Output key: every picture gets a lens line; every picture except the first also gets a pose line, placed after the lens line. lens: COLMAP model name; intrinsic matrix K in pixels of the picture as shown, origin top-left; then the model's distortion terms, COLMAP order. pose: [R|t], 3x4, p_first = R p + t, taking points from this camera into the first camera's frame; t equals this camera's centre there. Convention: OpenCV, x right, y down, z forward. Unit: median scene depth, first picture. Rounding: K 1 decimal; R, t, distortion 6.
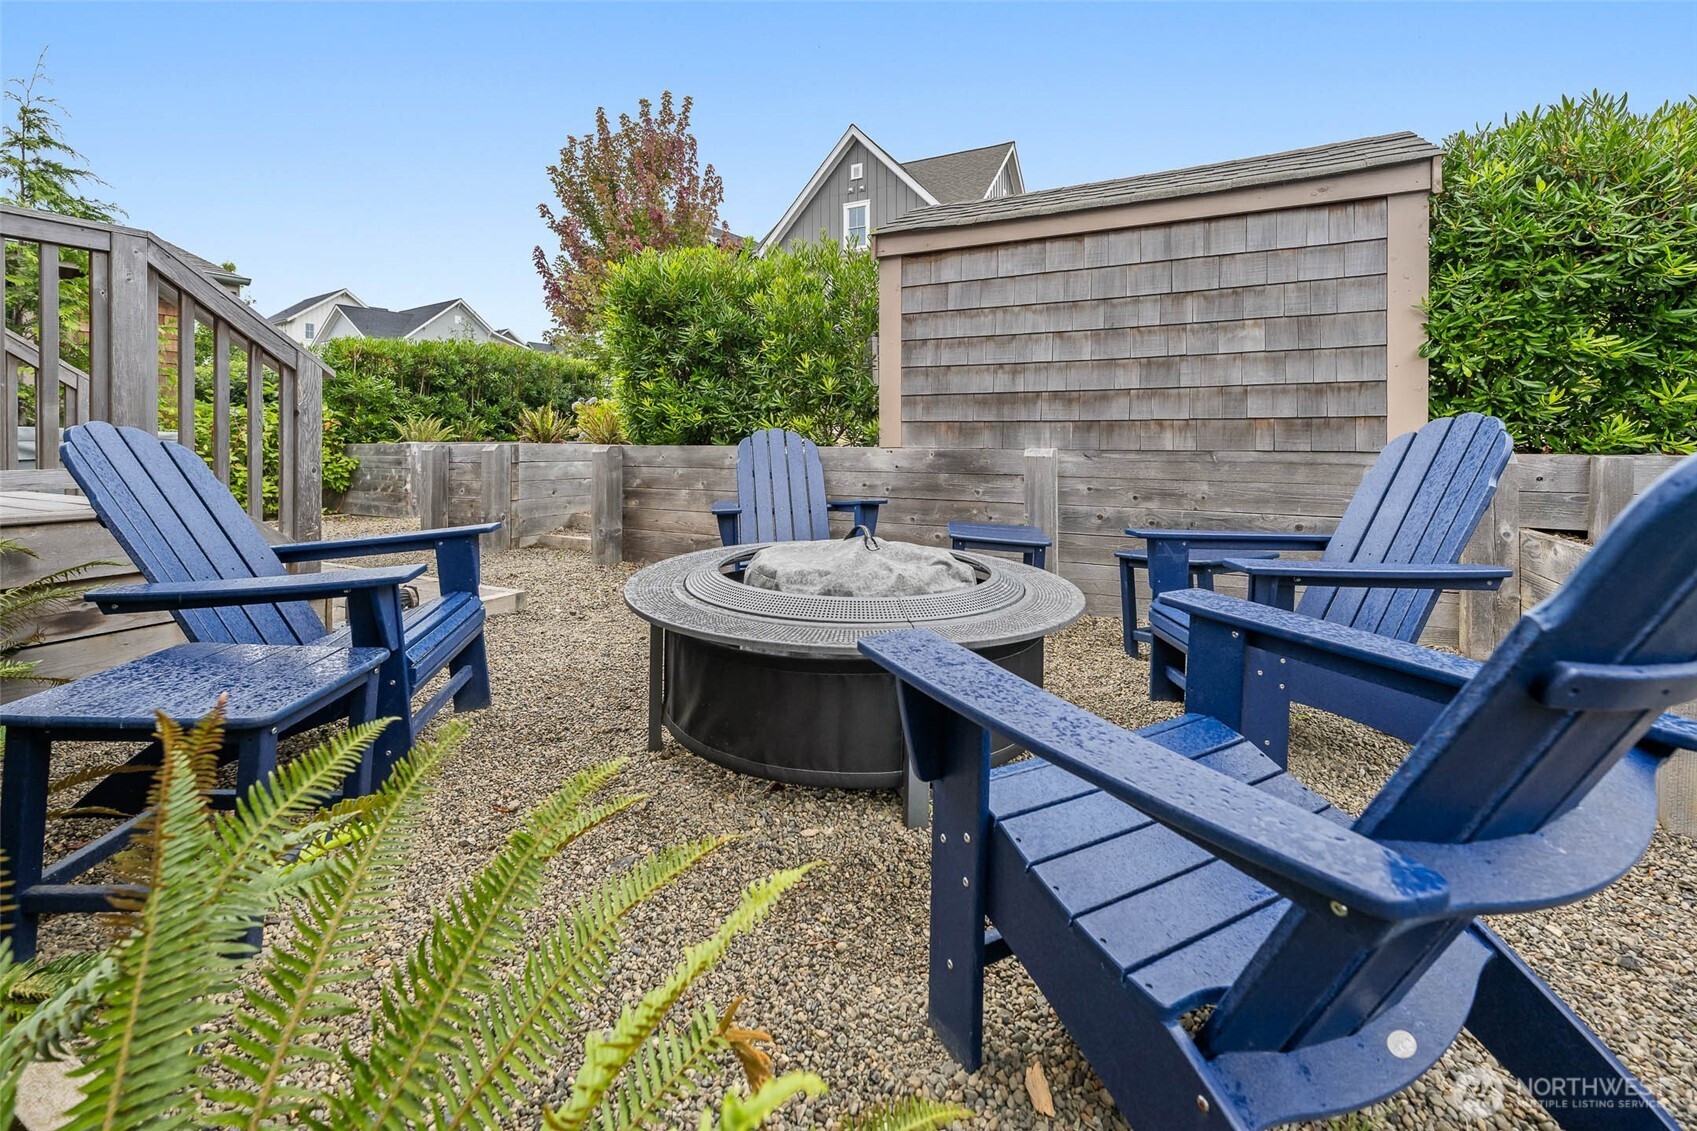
lens RADIAL K [[690.9, 0, 846.5], [0, 690.9, 564.2], [0, 0, 1]] dist [-0.001057, -0.000086]
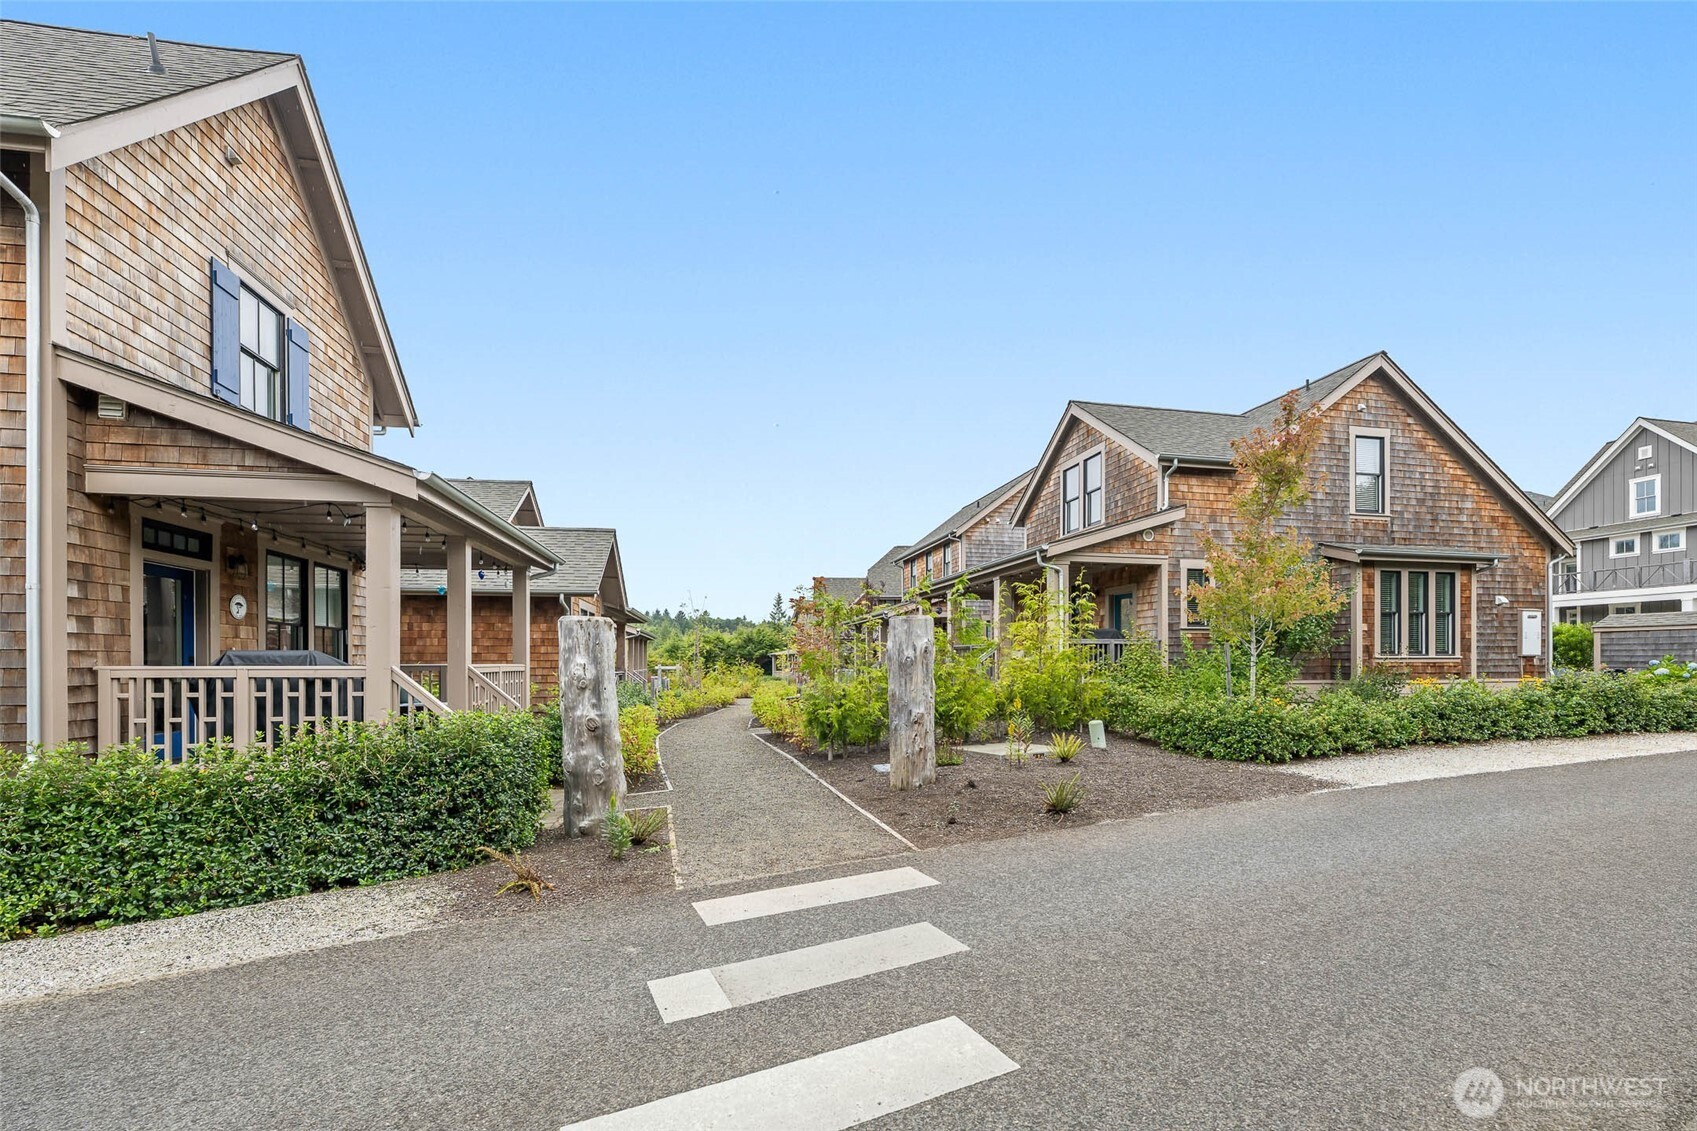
lens RADIAL K [[690.9, 0, 863.3], [0, 690.9, 652.7], [0, 0, 1]] dist [-0.001057, -0.000086]
pose [[0.639186, -0.013581, -0.768933, 0.447947], [-0.133855, 0.982618, -0.128625, 0.897241], [0.757314, 0.185141, 0.626258, -5.296441]]
